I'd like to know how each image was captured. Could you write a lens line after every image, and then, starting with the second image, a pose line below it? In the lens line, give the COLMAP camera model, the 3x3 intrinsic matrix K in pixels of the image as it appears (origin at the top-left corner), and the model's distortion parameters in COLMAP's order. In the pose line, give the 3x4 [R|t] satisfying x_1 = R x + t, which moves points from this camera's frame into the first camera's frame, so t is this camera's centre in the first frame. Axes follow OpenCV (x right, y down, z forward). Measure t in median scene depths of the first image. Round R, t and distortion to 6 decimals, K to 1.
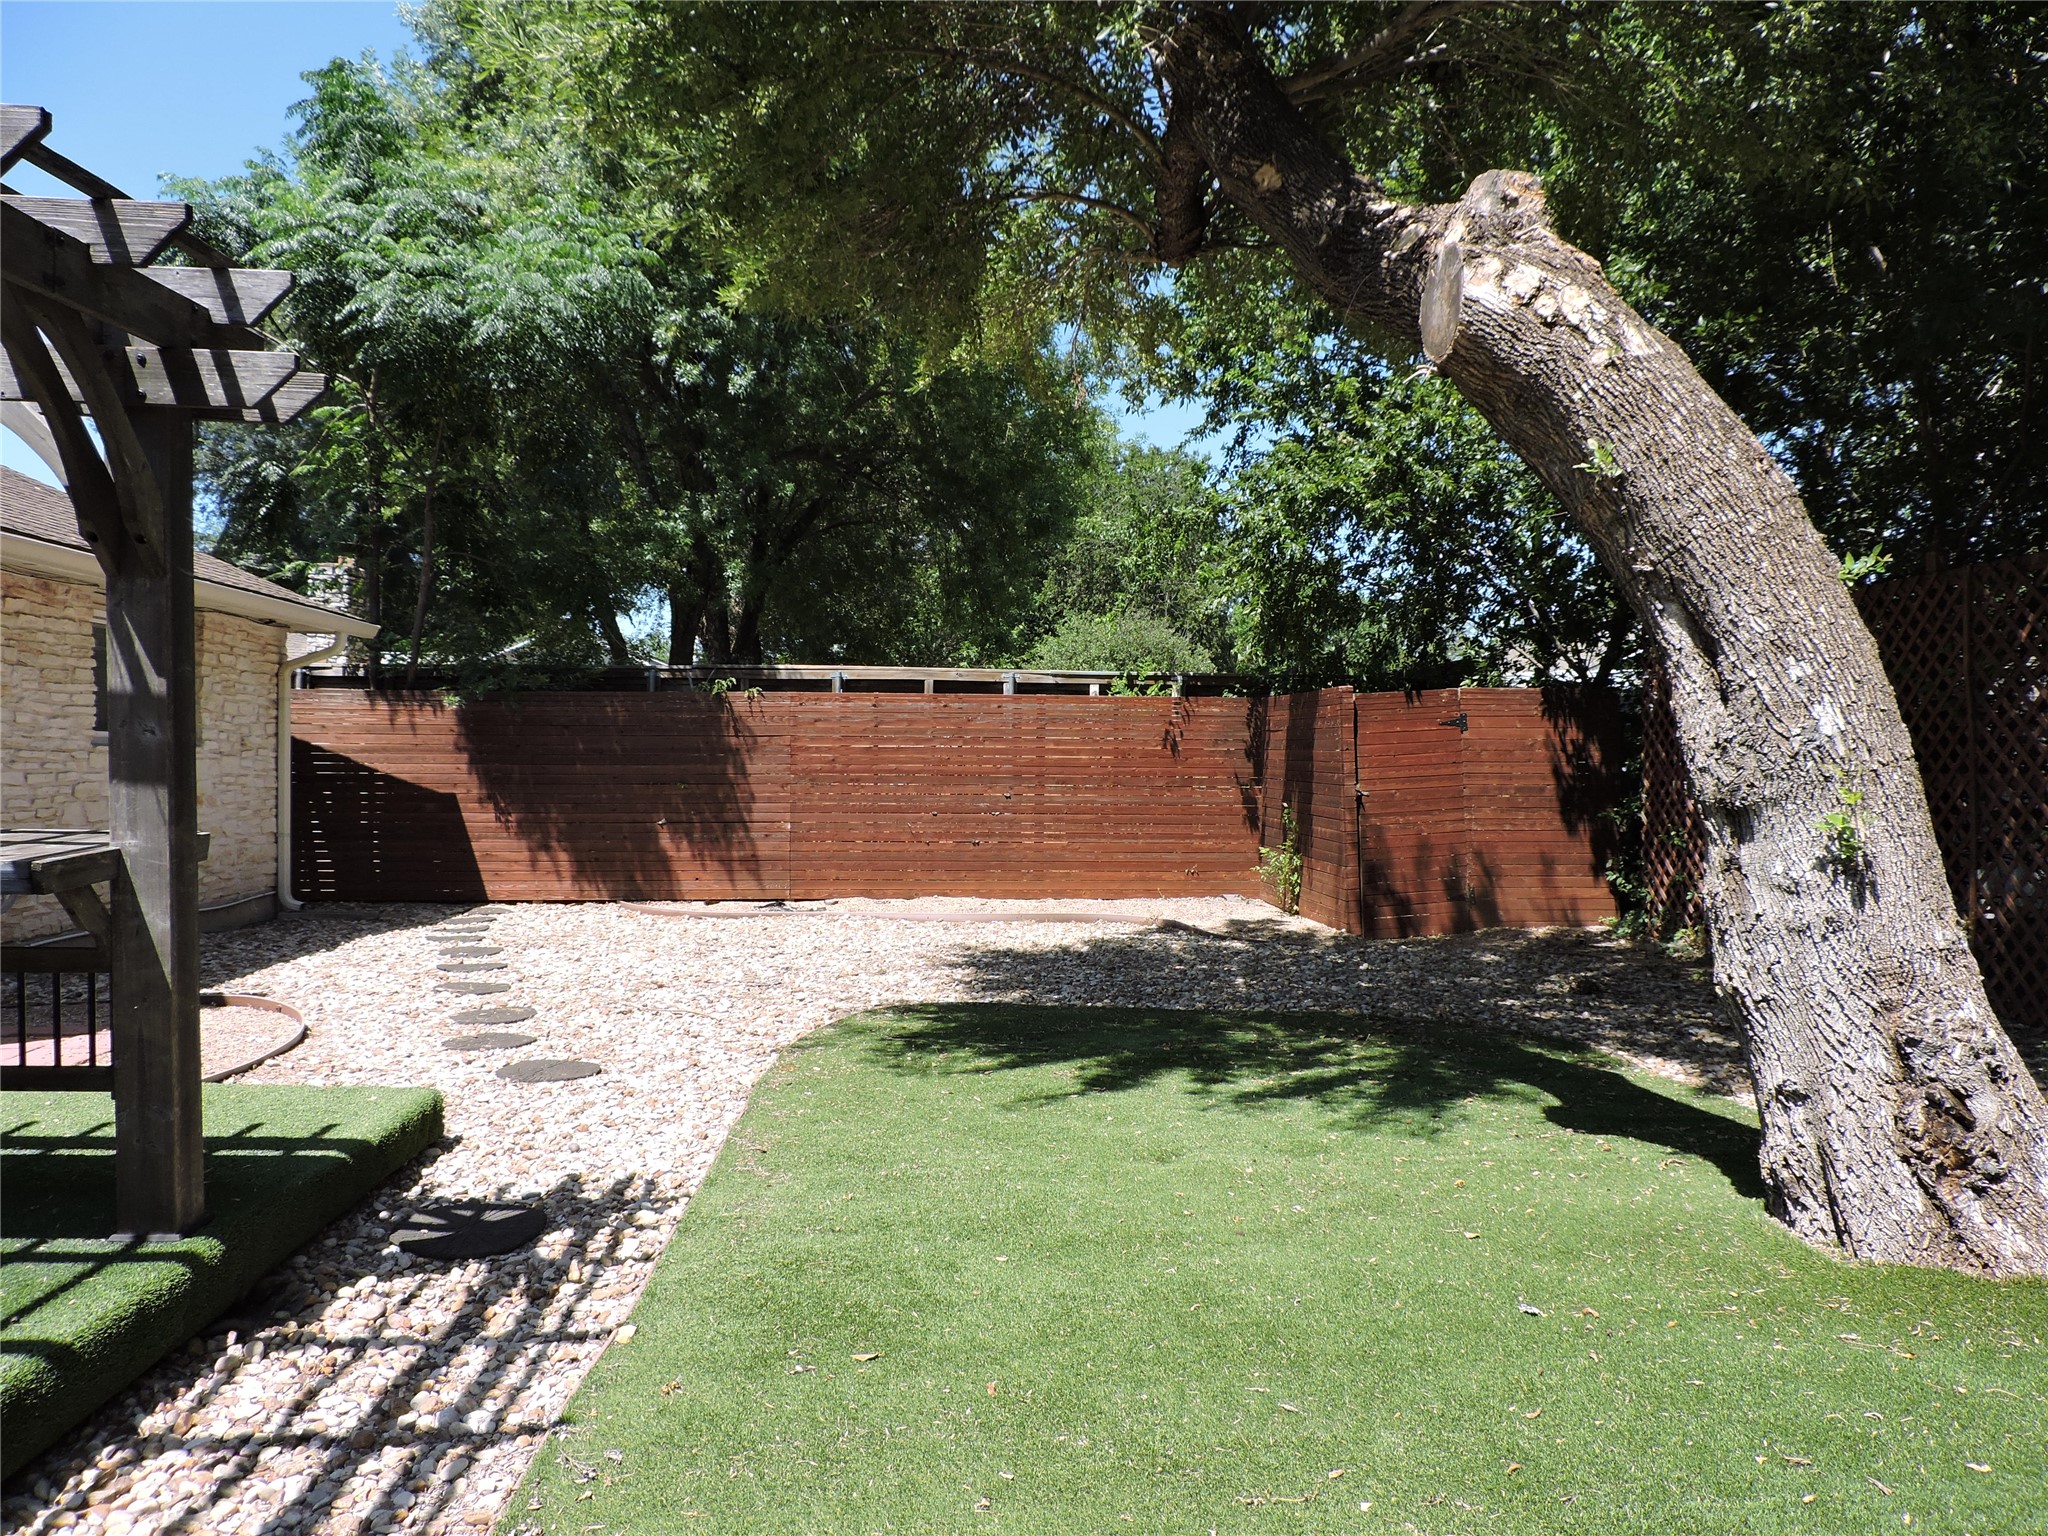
lens RADIAL K [[1462.4, 0, 1024.0], [0, 1462.4, 768.0], [0, 0, 1]] dist [-0.023526, 0.001173]
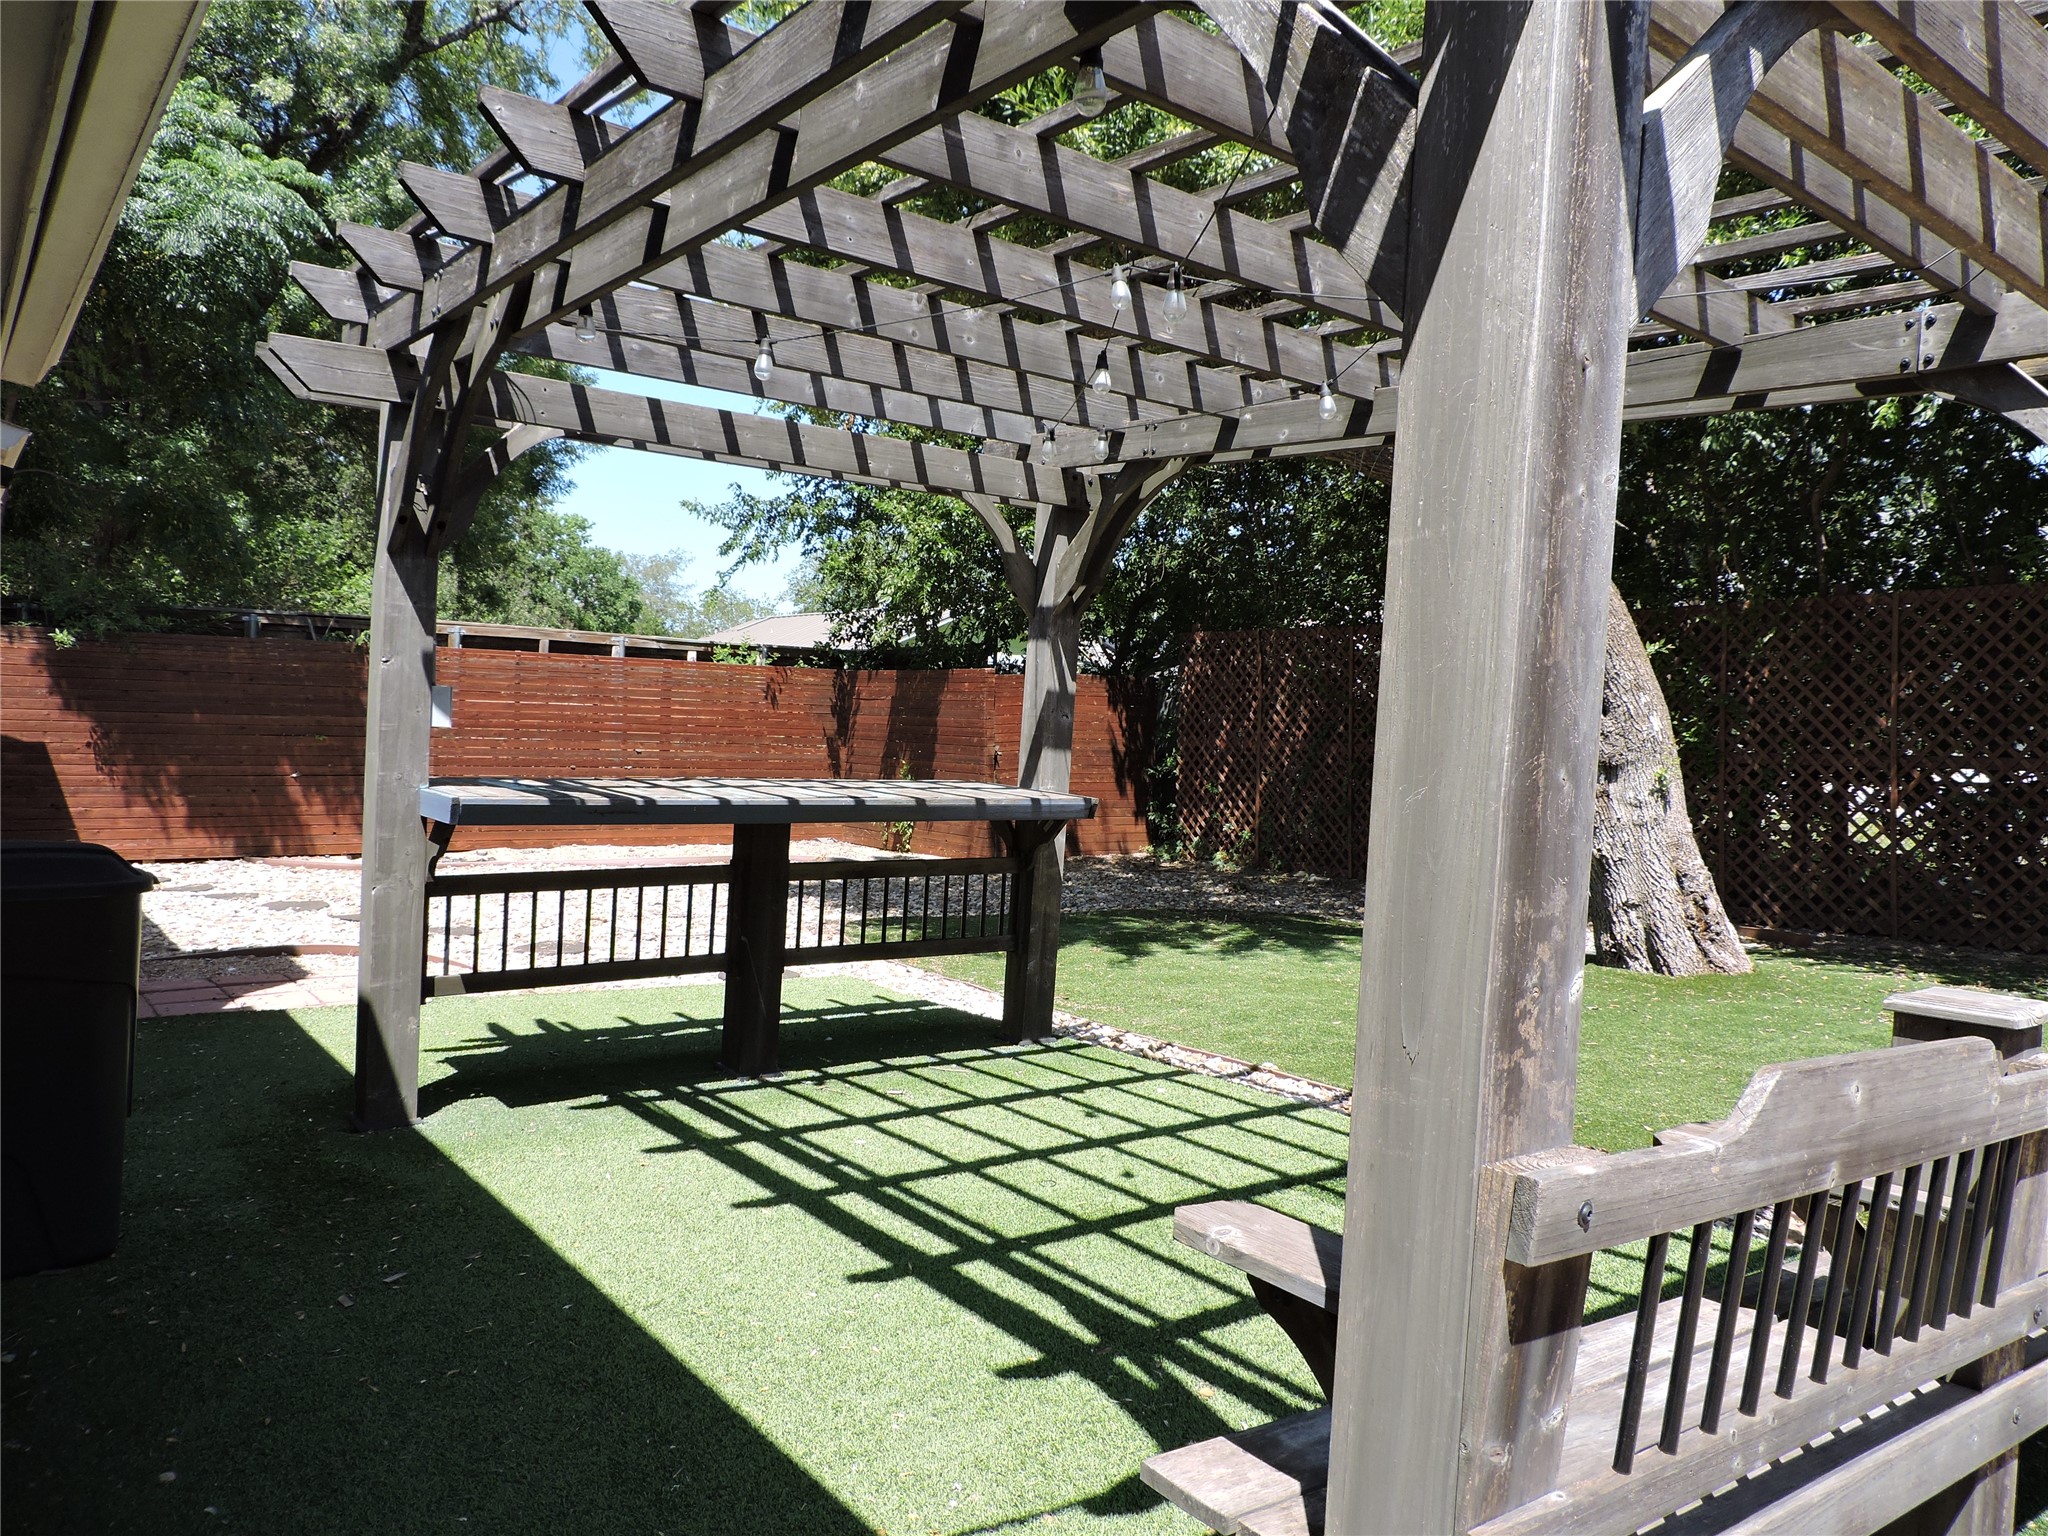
lens RADIAL K [[1462.4, 0, 1024.0], [0, 1462.4, 768.0], [0, 0, 1]] dist [-0.023526, 0.001173]
pose [[0.860495, 0.003708, 0.509445, -0.382880], [-0.018917, 0.999516, 0.024678, -0.001104], [-0.509108, -0.030873, 0.860149, -0.100186]]
